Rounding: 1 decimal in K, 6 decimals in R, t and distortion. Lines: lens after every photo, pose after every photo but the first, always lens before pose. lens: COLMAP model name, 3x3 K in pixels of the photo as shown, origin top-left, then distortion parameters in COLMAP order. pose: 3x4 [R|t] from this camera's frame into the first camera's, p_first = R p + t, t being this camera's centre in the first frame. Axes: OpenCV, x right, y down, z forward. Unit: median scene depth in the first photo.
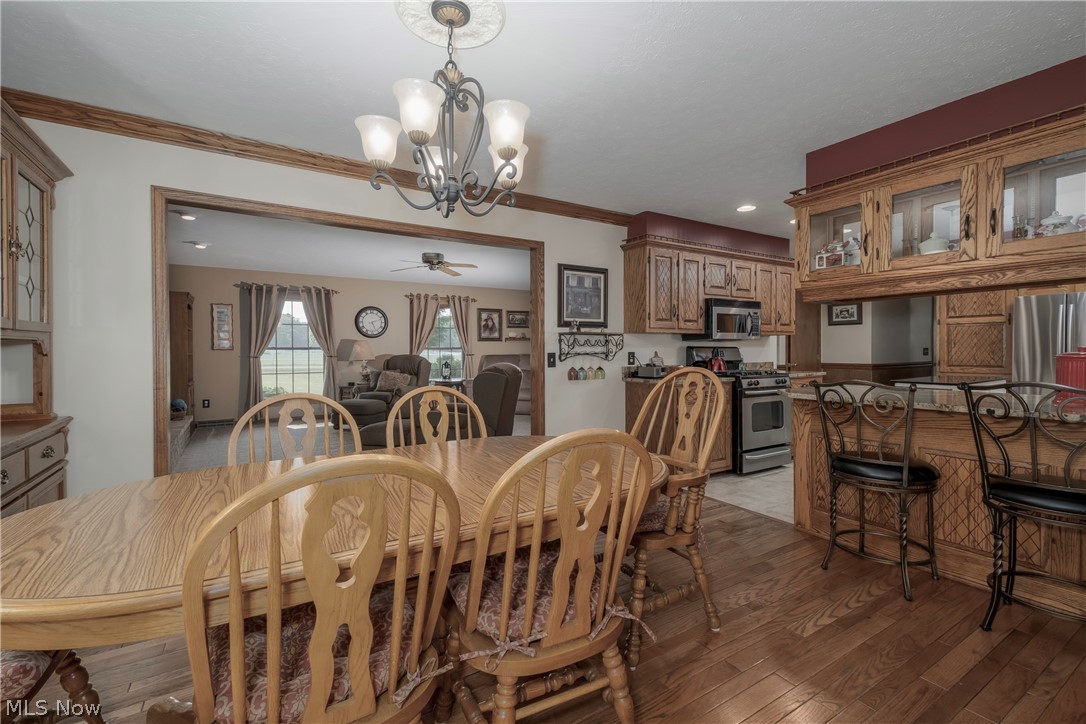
lens RADIAL K [[474.2, 0, 536.6], [0, 474.2, 356.5], [0, 0, 1]] dist [0.015294, 0.000507]
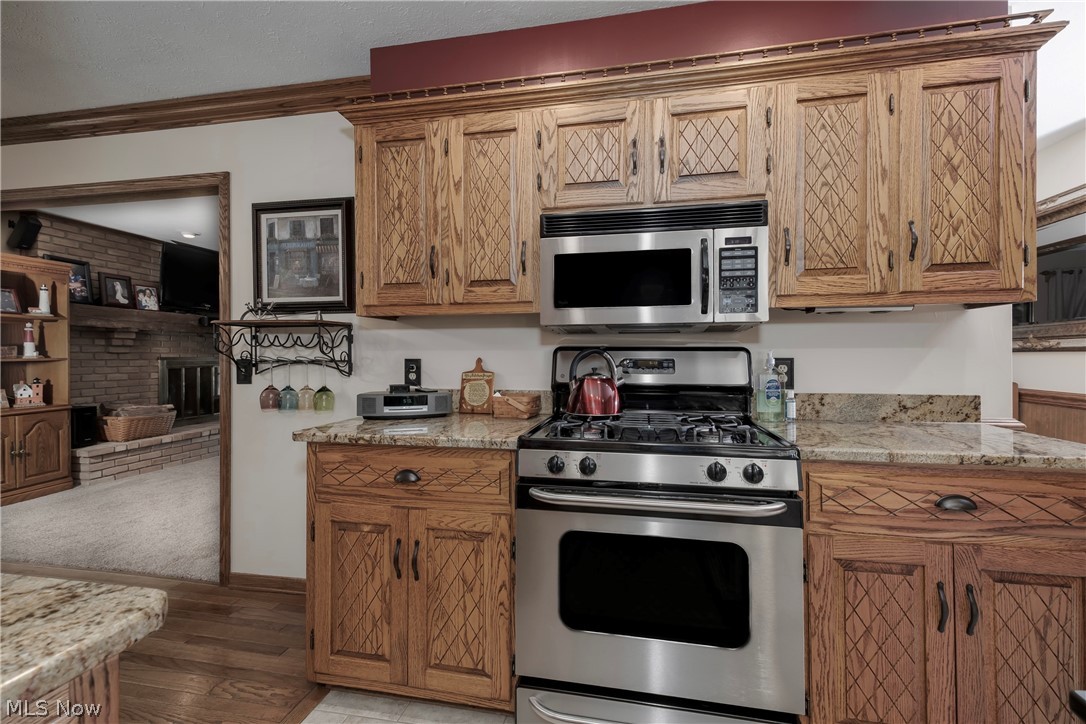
lens RADIAL K [[474.2, 0, 545.9], [0, 474.2, 350.9], [0, 0, 1]] dist [0.015294, 0.000507]
pose [[0.731549, -0.001932, -0.681787, 0.673998], [-0.010970, 0.999833, -0.014604, -0.012806], [0.681701, 0.018163, 0.731405, 0.790926]]
